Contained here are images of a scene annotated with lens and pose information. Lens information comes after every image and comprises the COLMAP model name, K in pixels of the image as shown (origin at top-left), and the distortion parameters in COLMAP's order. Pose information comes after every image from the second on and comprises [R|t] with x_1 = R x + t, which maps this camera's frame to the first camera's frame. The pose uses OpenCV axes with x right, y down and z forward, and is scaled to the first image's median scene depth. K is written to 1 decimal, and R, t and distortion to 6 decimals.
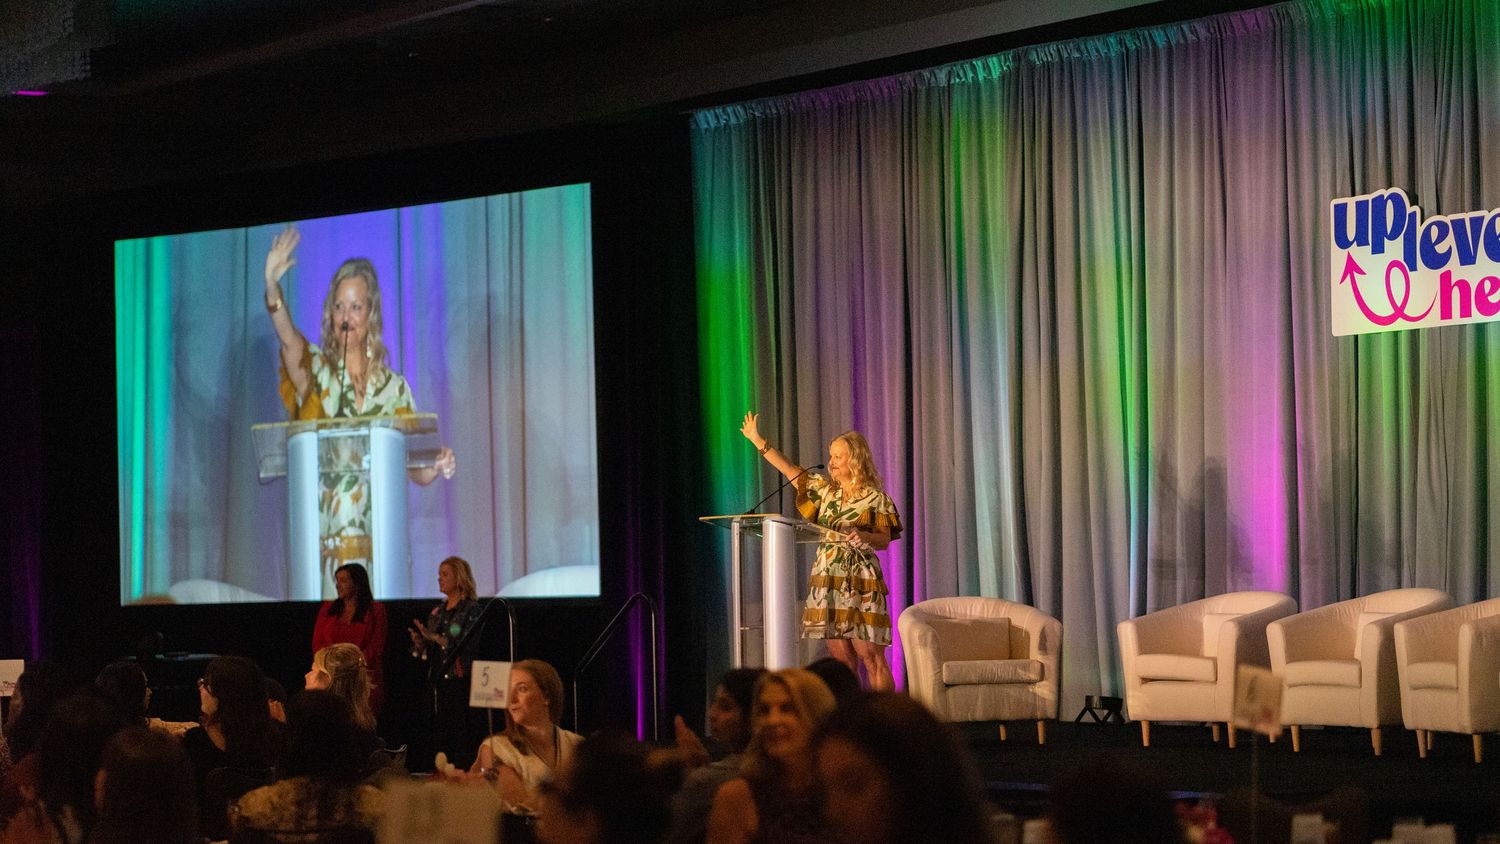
lens RADIAL K [[3747.9, 0, 750.1], [0, 3747.9, 419.1], [0, 0, 1]] dist [0.342867, 0.000000]
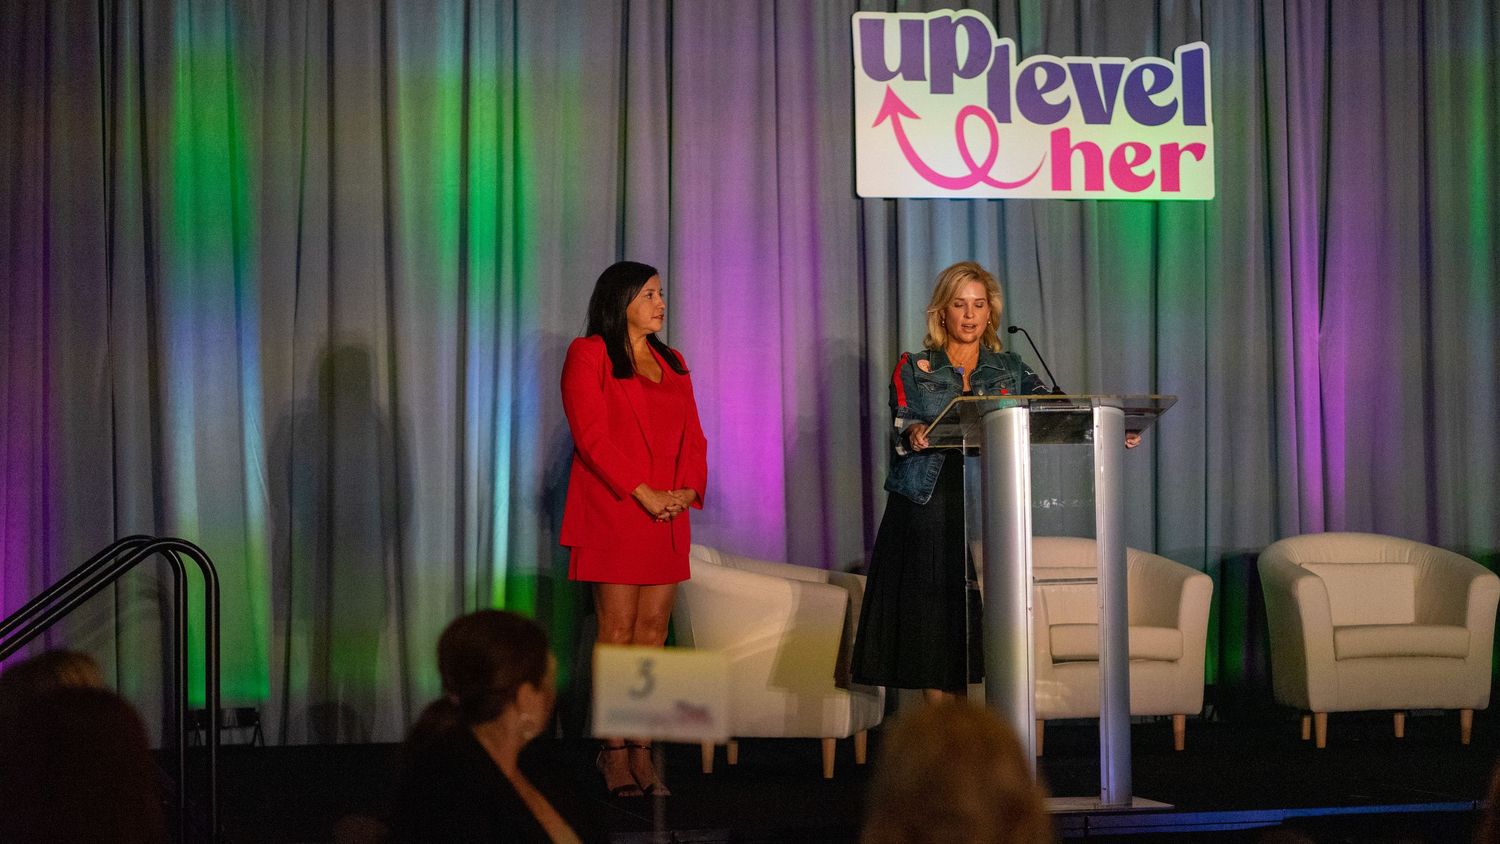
lens RADIAL K [[3747.9, 0, 750.1], [0, 3747.9, 428.0], [0, 0, 1]] dist [0.342867, 0.000000]
pose [[0.335282, 0.039323, 0.941297, -0.557920], [-0.035429, 0.998948, -0.029112, 0.046809], [-0.941451, -0.023588, 0.336322, 0.790681]]
